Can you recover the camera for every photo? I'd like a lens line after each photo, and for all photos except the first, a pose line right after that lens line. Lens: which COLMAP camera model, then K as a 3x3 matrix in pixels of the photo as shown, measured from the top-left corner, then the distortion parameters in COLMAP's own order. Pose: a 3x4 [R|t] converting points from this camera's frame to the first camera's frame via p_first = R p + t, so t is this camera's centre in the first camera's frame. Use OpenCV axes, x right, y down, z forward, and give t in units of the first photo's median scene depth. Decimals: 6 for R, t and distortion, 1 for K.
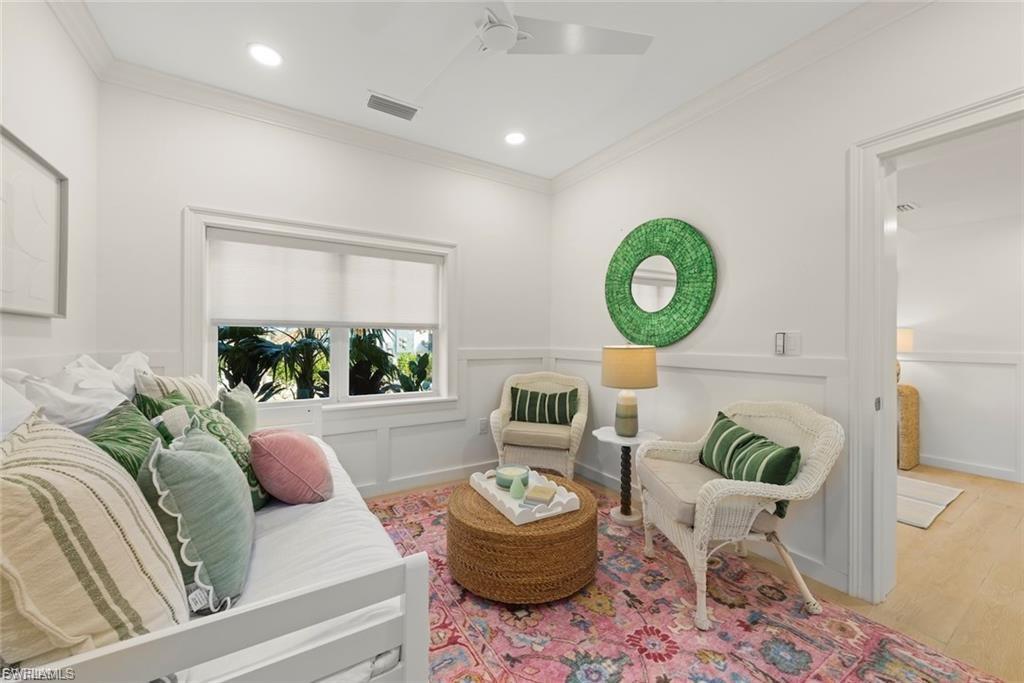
lens RADIAL K [[397.5, 0, 510.6], [0, 397.5, 343.0], [0, 0, 1]] dist [-0.000009, 0.000173]
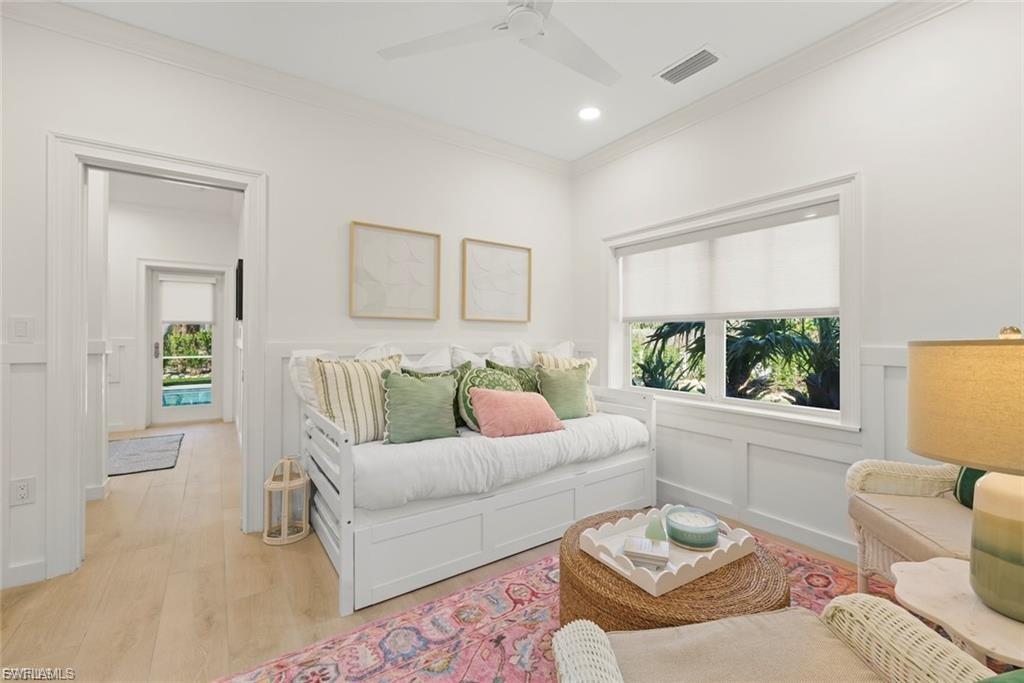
lens RADIAL K [[436.0, 0, 503.5], [0, 436.0, 339.8], [0, 0, 1]] dist [0.002940, 0.000200]
pose [[0.010873, 0.002020, -0.999939, 0.673126], [-0.012045, 0.999926, 0.001889, 0.013718], [0.999868, 0.012024, 0.010897, 0.594647]]
